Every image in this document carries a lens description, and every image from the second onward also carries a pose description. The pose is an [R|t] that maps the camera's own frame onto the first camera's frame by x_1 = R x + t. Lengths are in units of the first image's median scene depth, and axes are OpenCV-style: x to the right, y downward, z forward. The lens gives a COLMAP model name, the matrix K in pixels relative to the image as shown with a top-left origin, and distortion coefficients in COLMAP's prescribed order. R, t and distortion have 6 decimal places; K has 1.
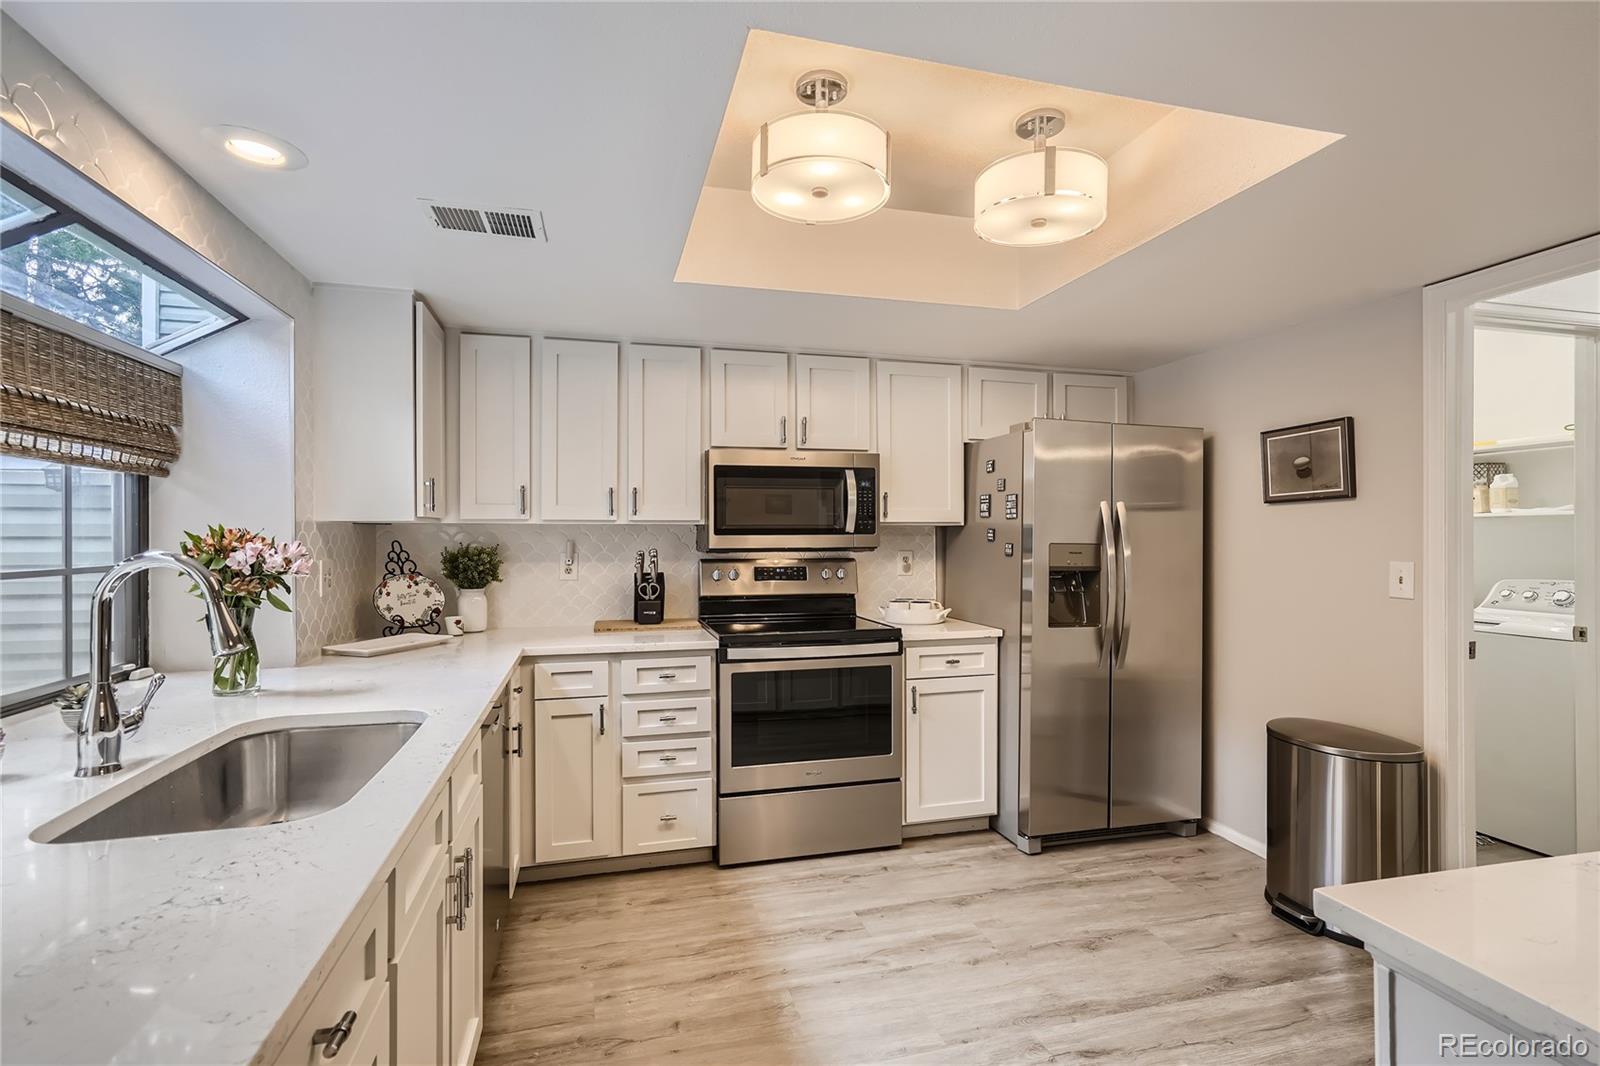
lens RADIAL K [[759.3, 0, 793.8], [0, 759.3, 538.5], [0, 0, 1]] dist [-0.017665, 0.017601]
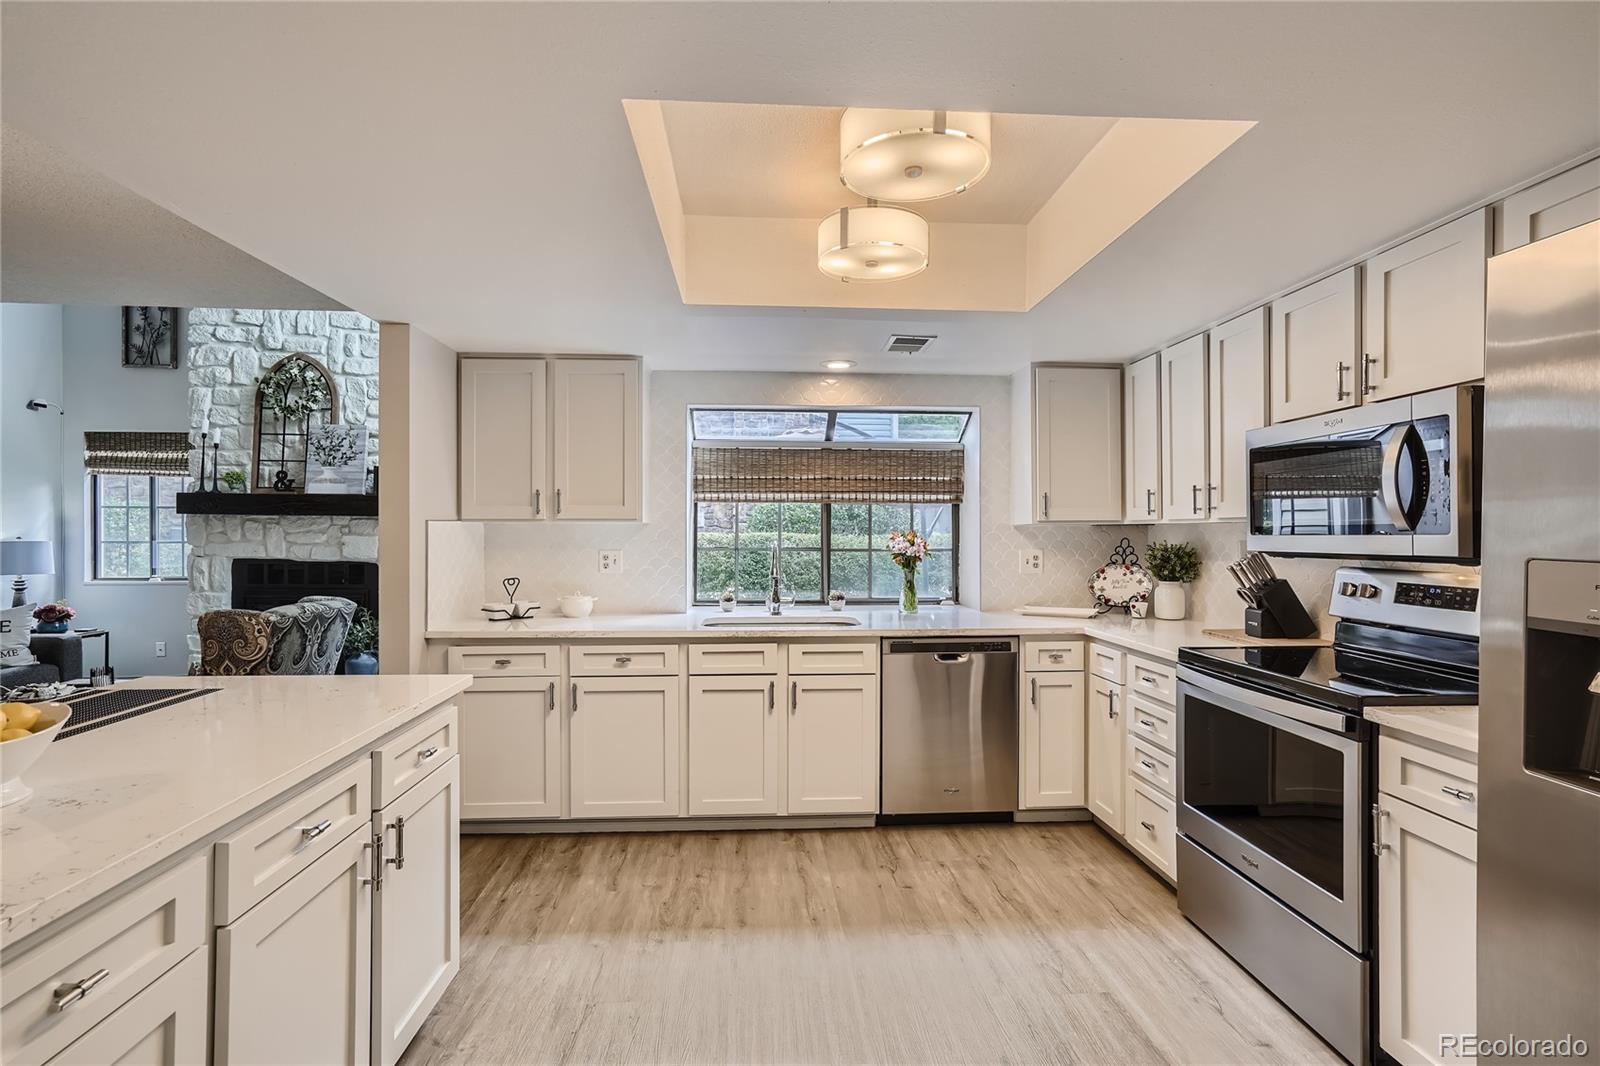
lens RADIAL K [[759.3, 0, 808.3], [0, 759.3, 533.6], [0, 0, 1]] dist [-0.017665, 0.017601]
pose [[-0.197654, 0.003920, -0.980264, 0.891676], [-0.002597, 0.999986, 0.004522, -0.009884], [0.980268, 0.003439, -0.197641, 0.783181]]
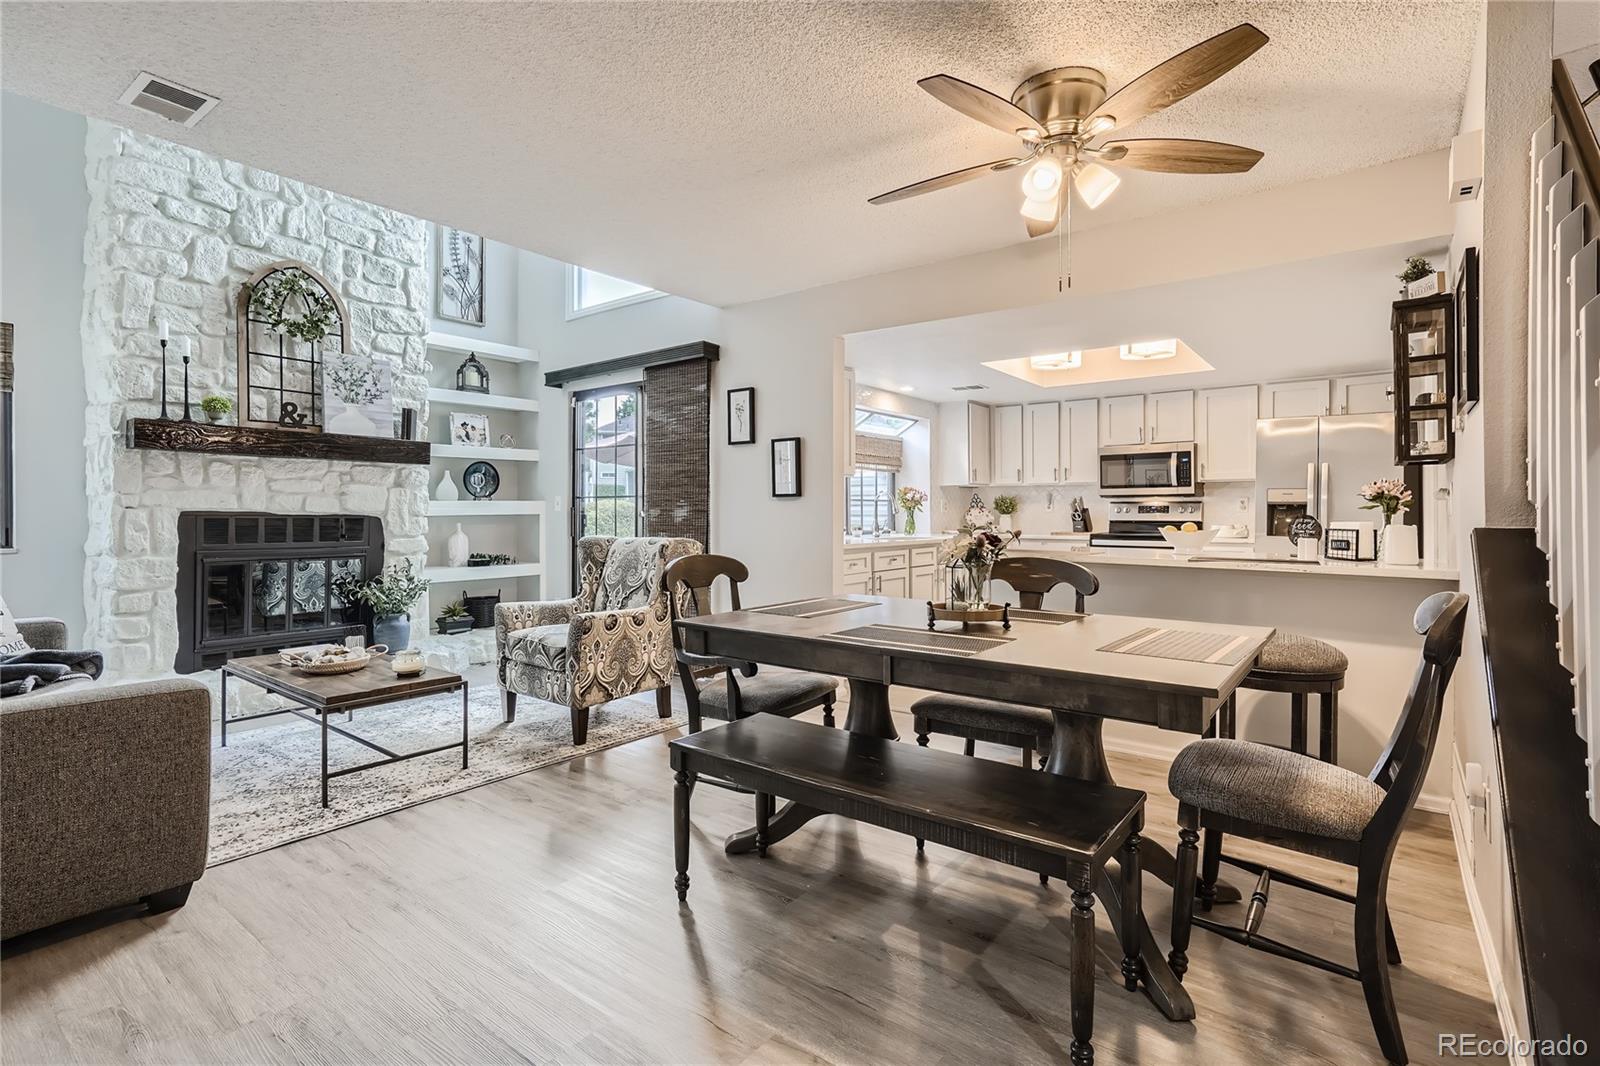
lens RADIAL K [[759.3, 0, 797.2], [0, 759.3, 511.6], [0, 0, 1]] dist [-0.017665, 0.017601]
pose [[0.609635, -0.000143, -0.792682, 1.159348], [-0.001523, 0.999998, -0.001352, 0.070106], [0.792680, 0.002031, 0.609634, -1.037907]]
